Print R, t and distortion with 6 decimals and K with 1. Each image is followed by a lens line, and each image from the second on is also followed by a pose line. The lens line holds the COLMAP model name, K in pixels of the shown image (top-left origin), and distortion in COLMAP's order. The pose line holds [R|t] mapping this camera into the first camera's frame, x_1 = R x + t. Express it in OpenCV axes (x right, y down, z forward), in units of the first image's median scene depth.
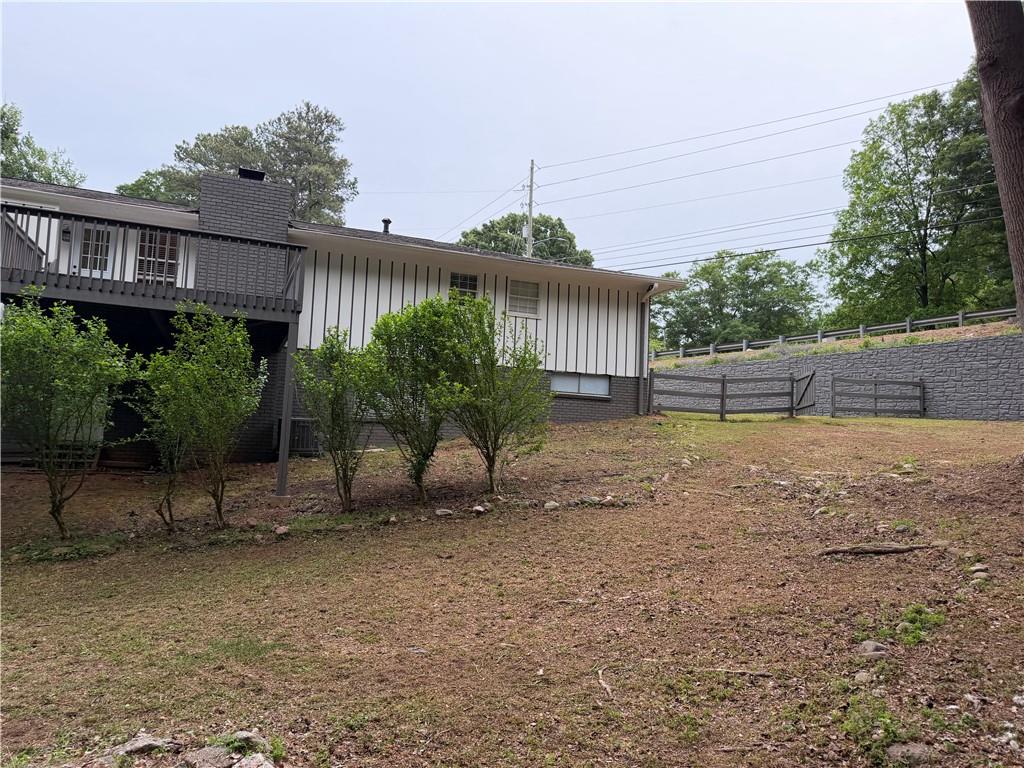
lens RADIAL K [[715.4, 0, 506.8], [0, 715.4, 390.7], [0, 0, 1]] dist [0.097577, -0.120759]
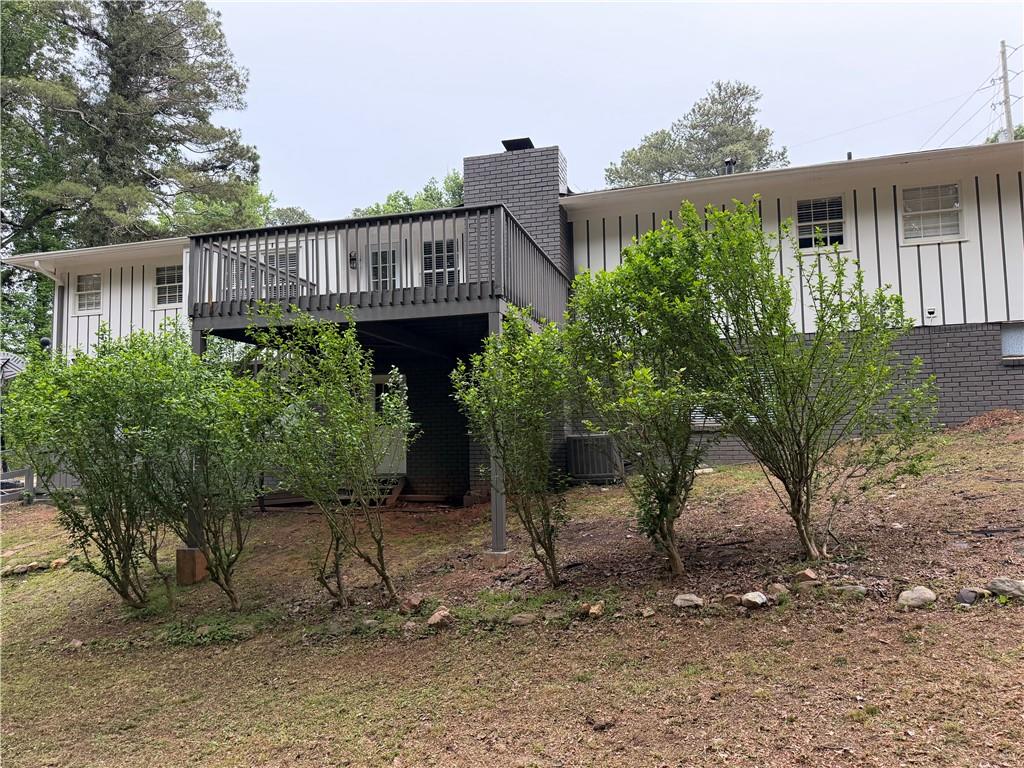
lens RADIAL K [[718.2, 0, 527.2], [0, 718.2, 384.7], [0, 0, 1]] dist [0.028299, -0.027335]
pose [[0.802903, -0.107487, -0.586339, 0.093767], [0.103011, 0.993829, -0.041130, 0.007636], [0.587142, -0.027377, 0.809021, 0.283859]]
